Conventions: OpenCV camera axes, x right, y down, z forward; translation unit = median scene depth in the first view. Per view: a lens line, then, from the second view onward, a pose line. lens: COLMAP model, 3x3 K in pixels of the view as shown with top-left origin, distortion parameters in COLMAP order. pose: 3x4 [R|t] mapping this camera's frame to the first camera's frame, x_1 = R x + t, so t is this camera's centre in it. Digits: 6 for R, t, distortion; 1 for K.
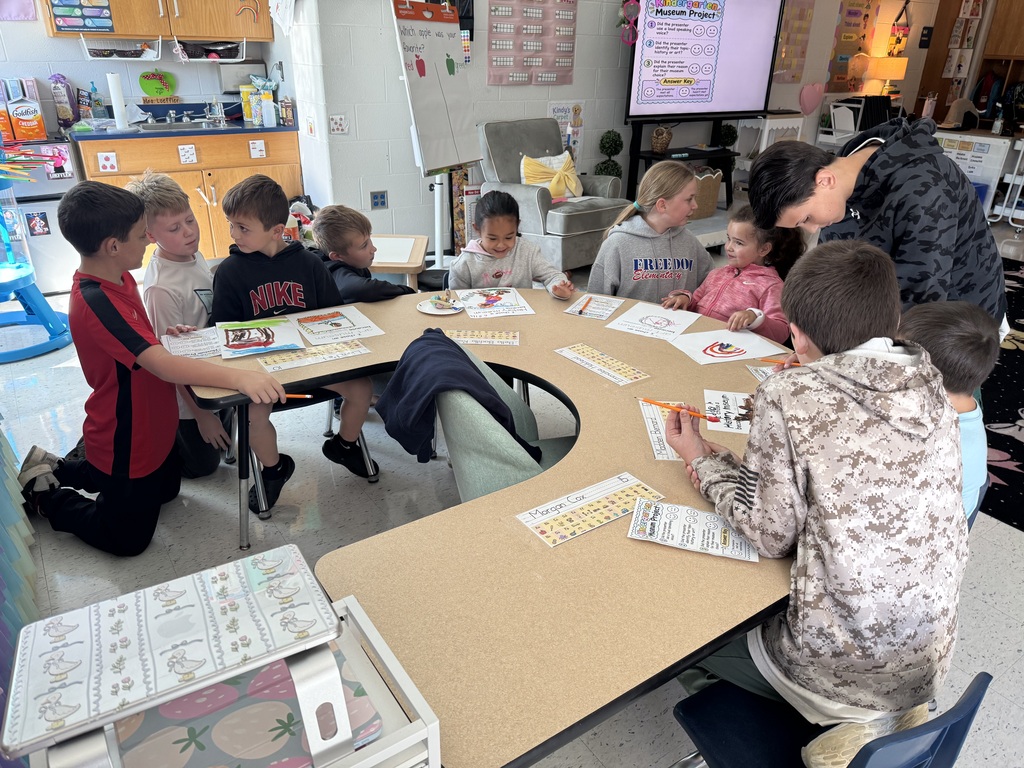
lens RADIAL K [[717.9, 0, 512.0], [0, 717.9, 384.0], [0, 0, 1]] dist [-0.004949, -0.001954]
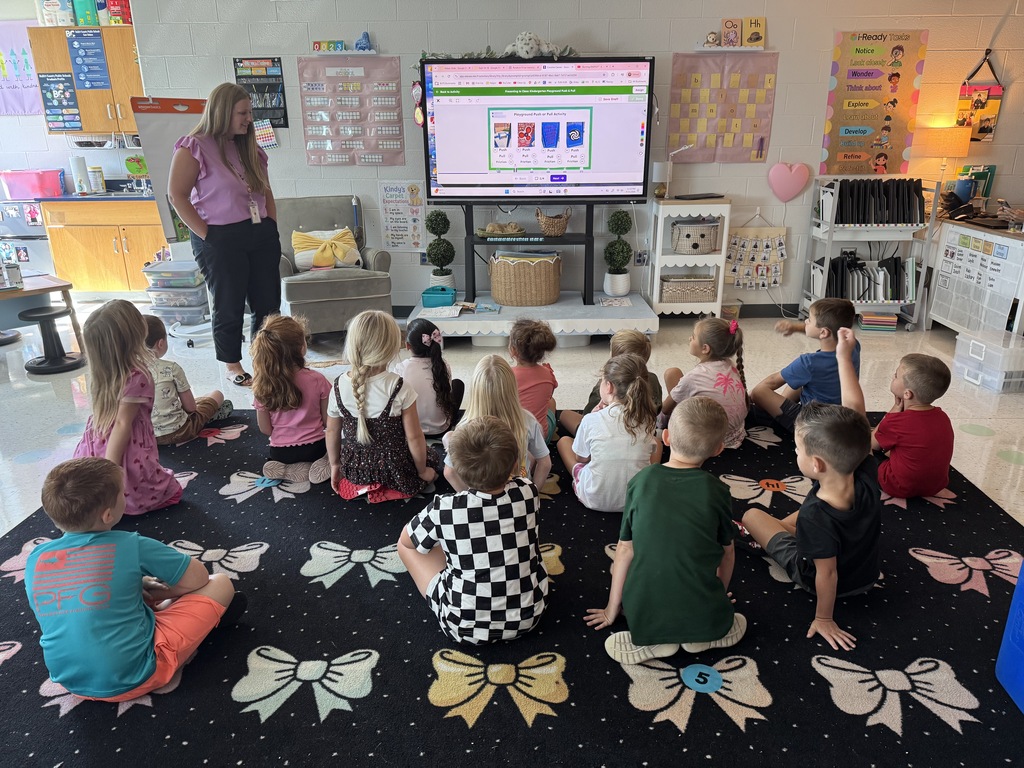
lens RADIAL K [[717.9, 0, 512.0], [0, 717.9, 384.0], [0, 0, 1]] dist [-0.004949, -0.001954]
pose [[0.807453, 0.174343, -0.563582, 0.854830], [-0.226211, 0.973810, -0.022851, -0.123725], [0.544838, 0.145939, 0.825744, 0.280981]]
